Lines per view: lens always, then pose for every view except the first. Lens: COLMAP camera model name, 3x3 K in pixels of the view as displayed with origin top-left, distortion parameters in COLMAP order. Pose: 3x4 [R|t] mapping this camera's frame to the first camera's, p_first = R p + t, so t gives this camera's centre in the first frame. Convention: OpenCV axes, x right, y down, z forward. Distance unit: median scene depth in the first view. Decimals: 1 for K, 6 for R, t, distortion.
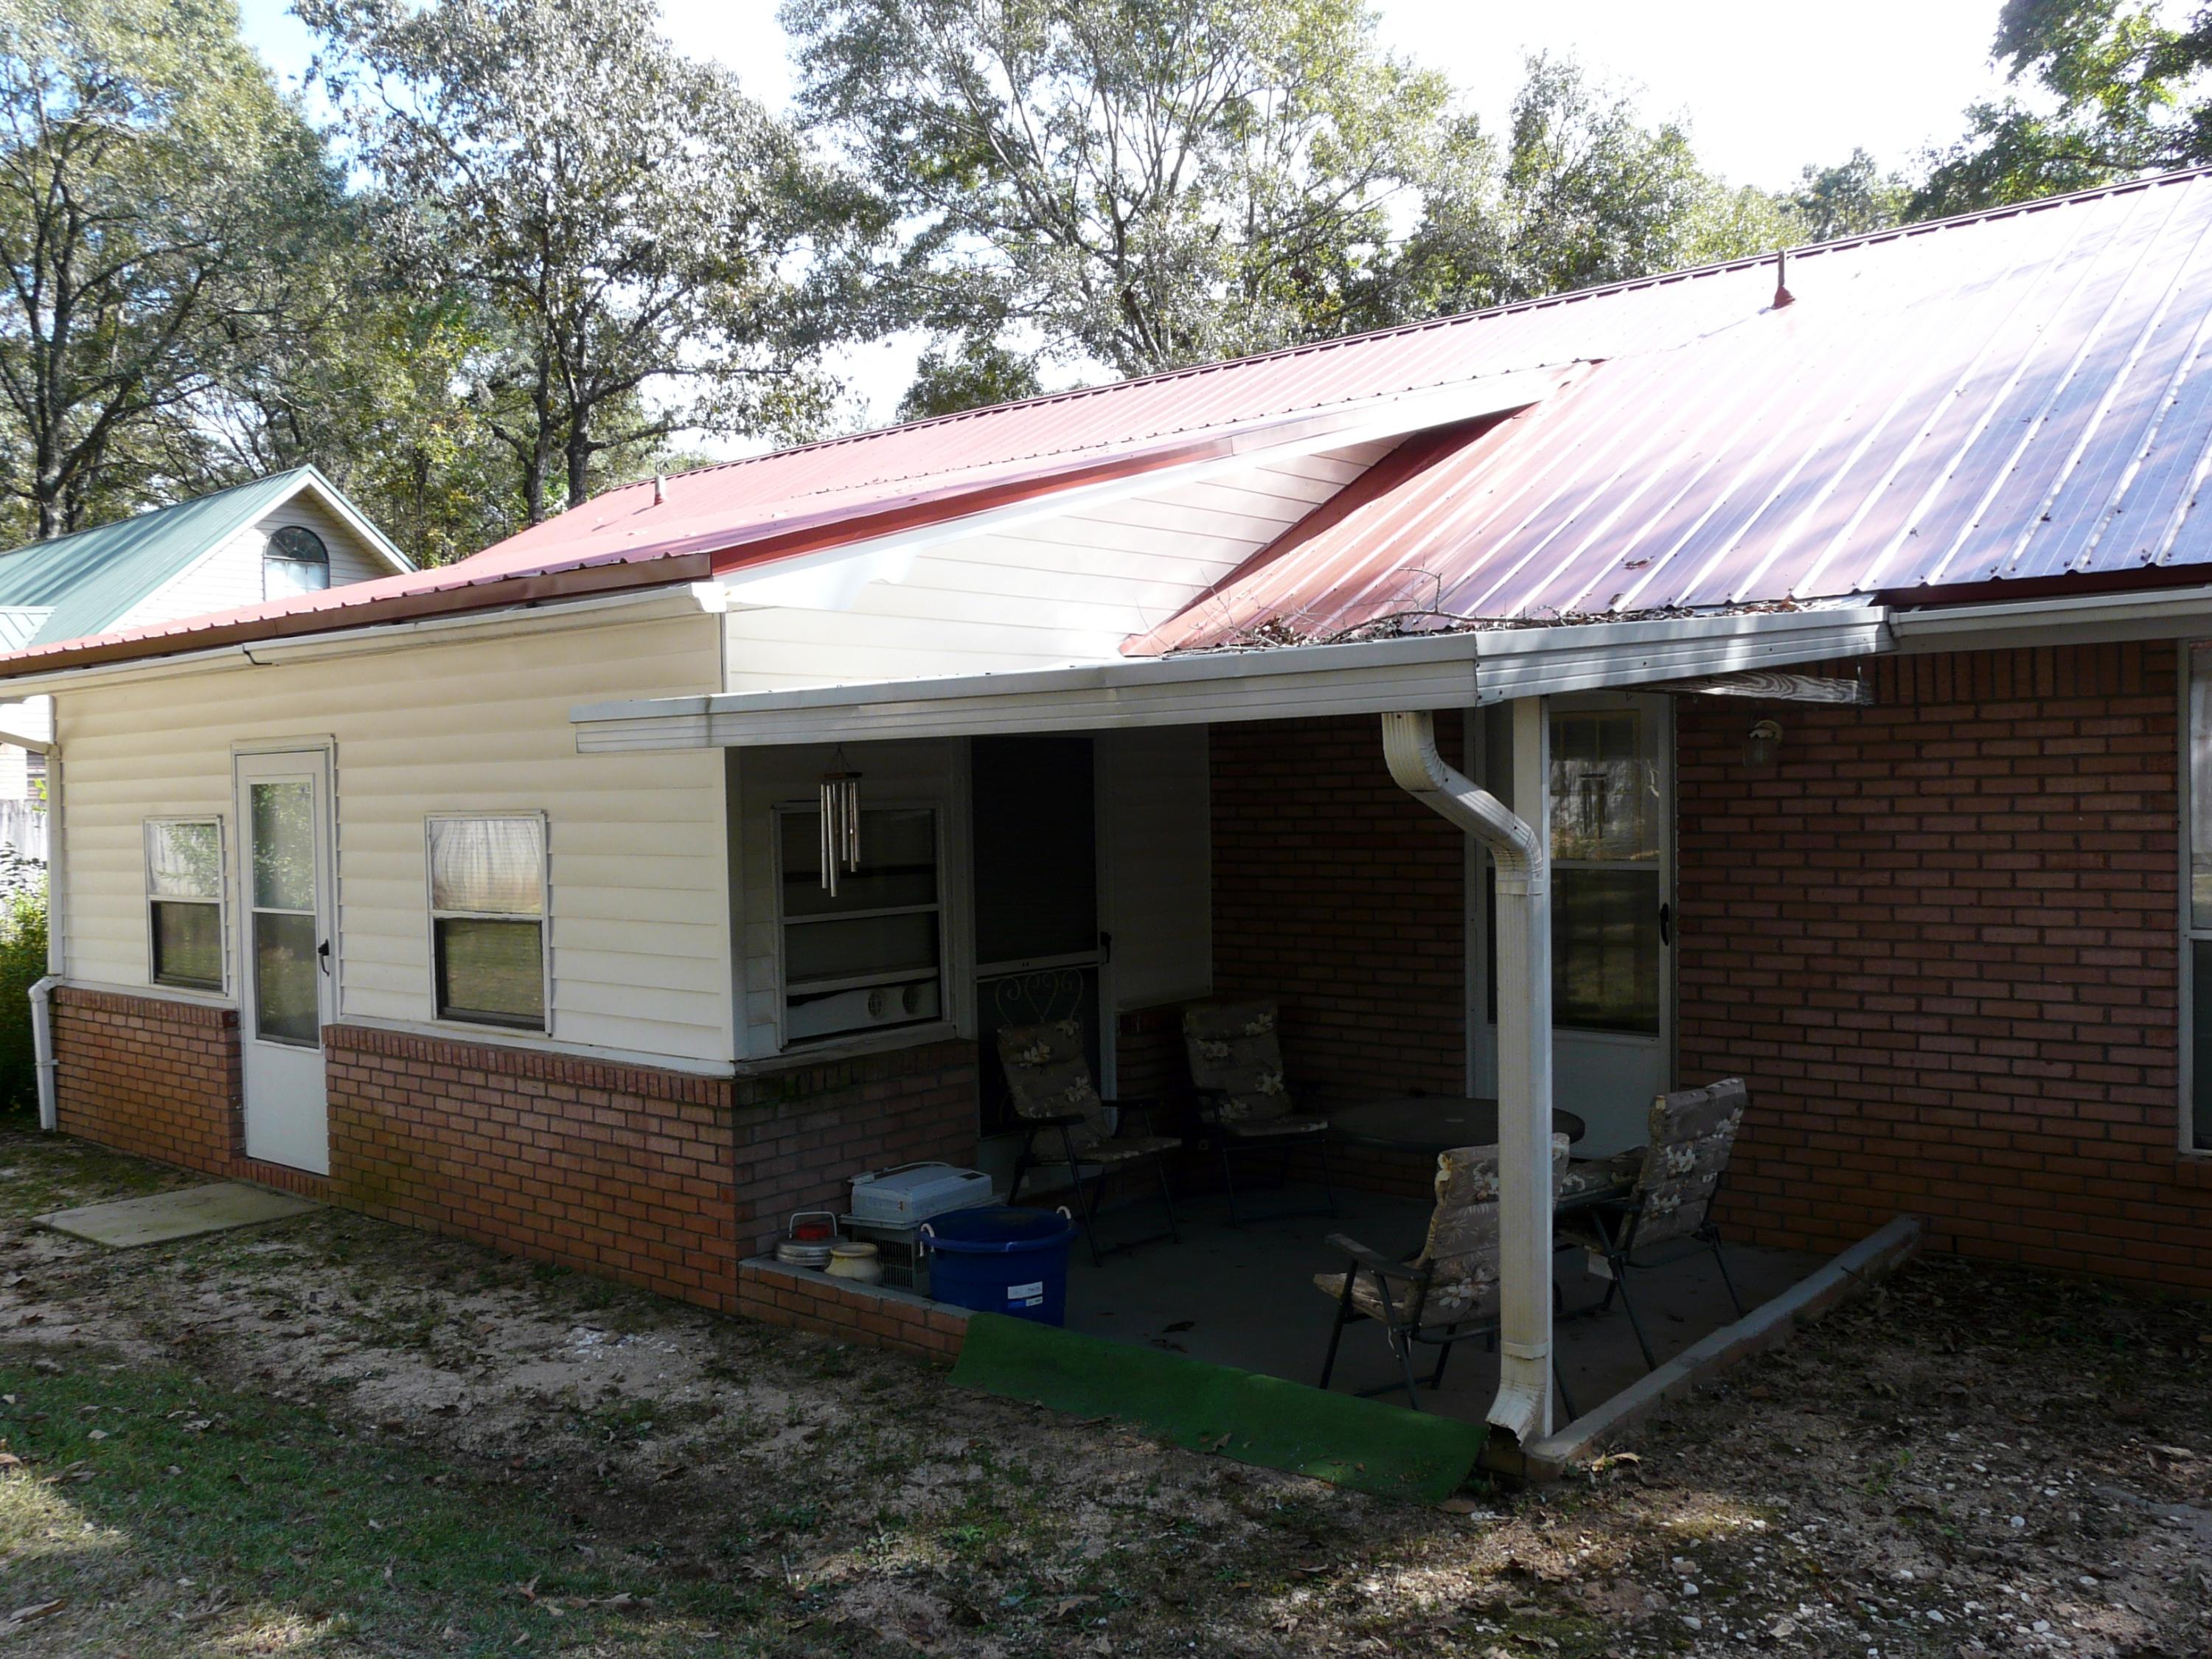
lens RADIAL K [[1797.9, 0, 1106.0], [0, 1797.9, 829.5], [0, 0, 1]] dist [0.011337, 0.003482]
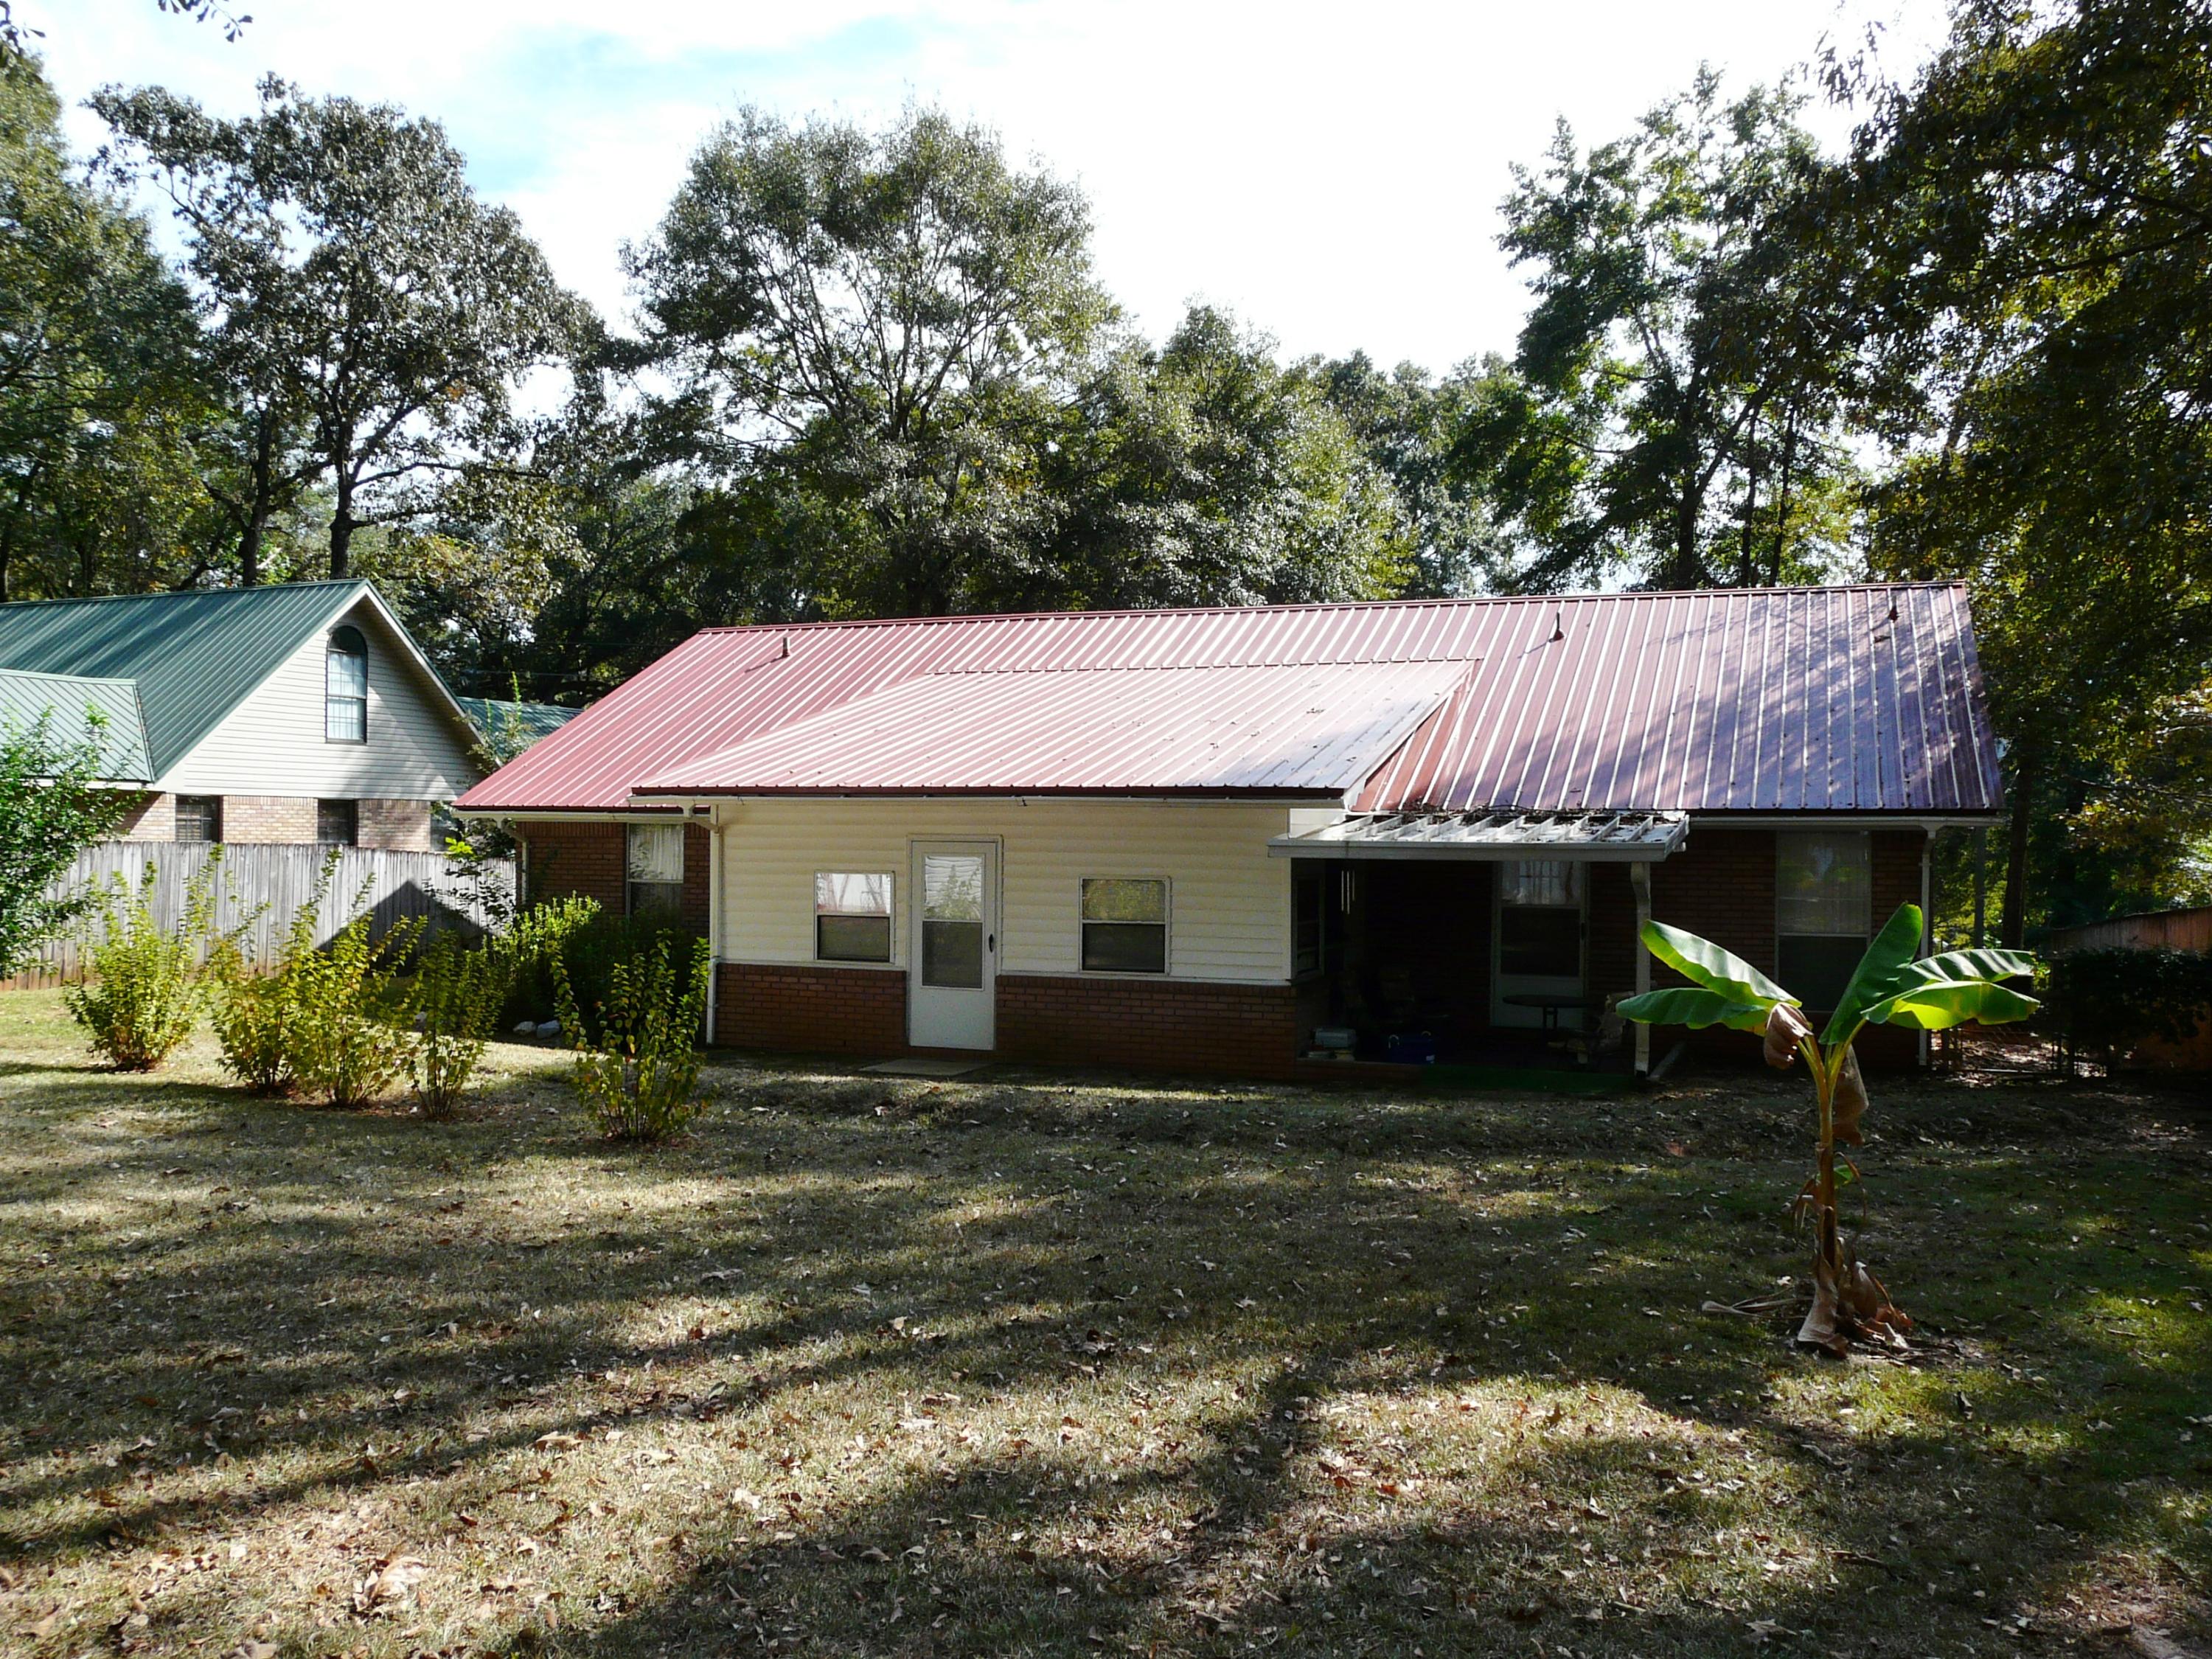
lens RADIAL K [[1818.3, 0, 1106.0], [0, 1818.3, 829.5], [0, 0, 1]] dist [-0.004429, 0.002737]
pose [[0.949836, 0.027945, 0.311498, -0.642711], [-0.019788, 0.999374, -0.029317, -0.000537], [-0.312122, 0.021683, 0.949794, -0.689558]]
